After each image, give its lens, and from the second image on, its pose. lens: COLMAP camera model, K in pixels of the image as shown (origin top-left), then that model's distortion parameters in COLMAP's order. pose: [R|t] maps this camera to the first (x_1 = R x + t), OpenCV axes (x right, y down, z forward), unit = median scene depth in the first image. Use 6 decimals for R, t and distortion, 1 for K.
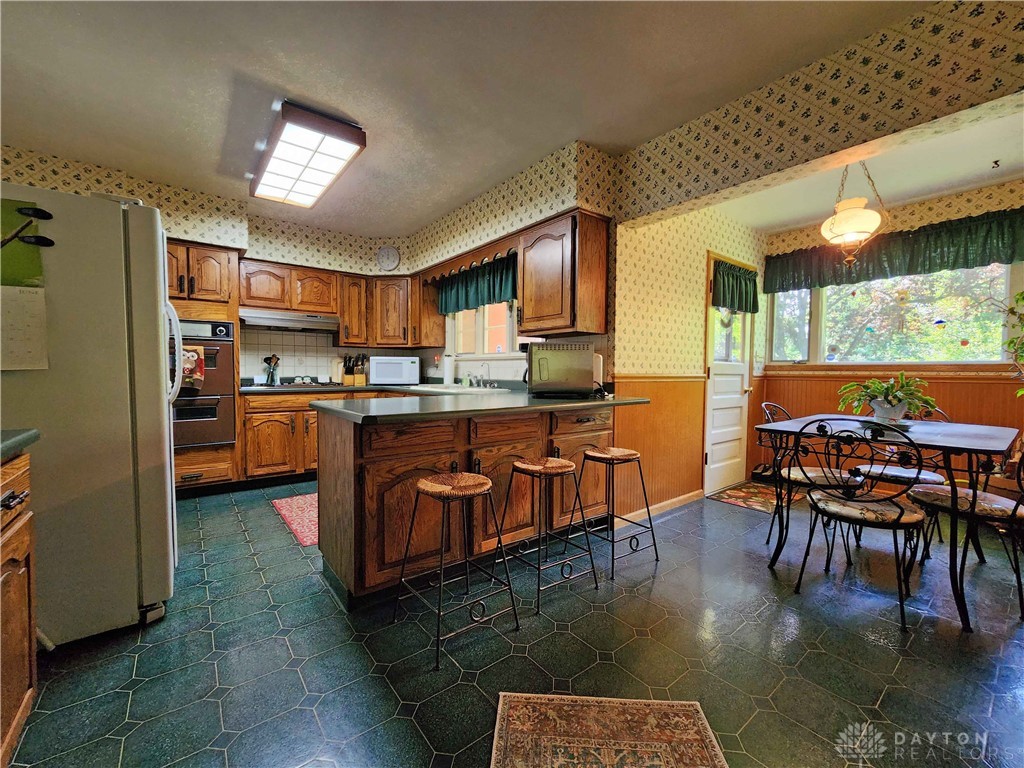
lens RADIAL K [[419.8, 0, 515.1], [0, 419.8, 389.3], [0, 0, 1]] dist [-0.004097, -0.000025]
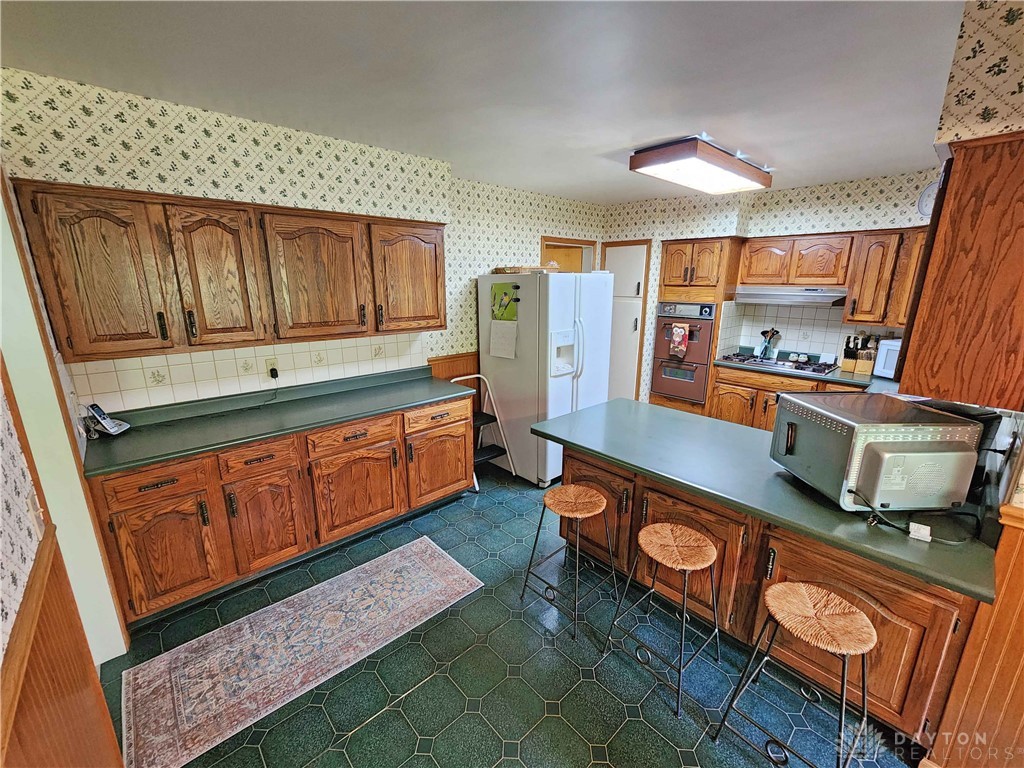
lens RADIAL K [[419.8, 0, 510.5], [0, 419.8, 386.8], [0, 0, 1]] dist [-0.004097, -0.000025]
pose [[0.069387, 0.241375, -0.967948, 0.467212], [-0.045159, 0.970052, 0.238662, -0.187806], [0.996567, 0.027151, 0.078209, 0.348320]]
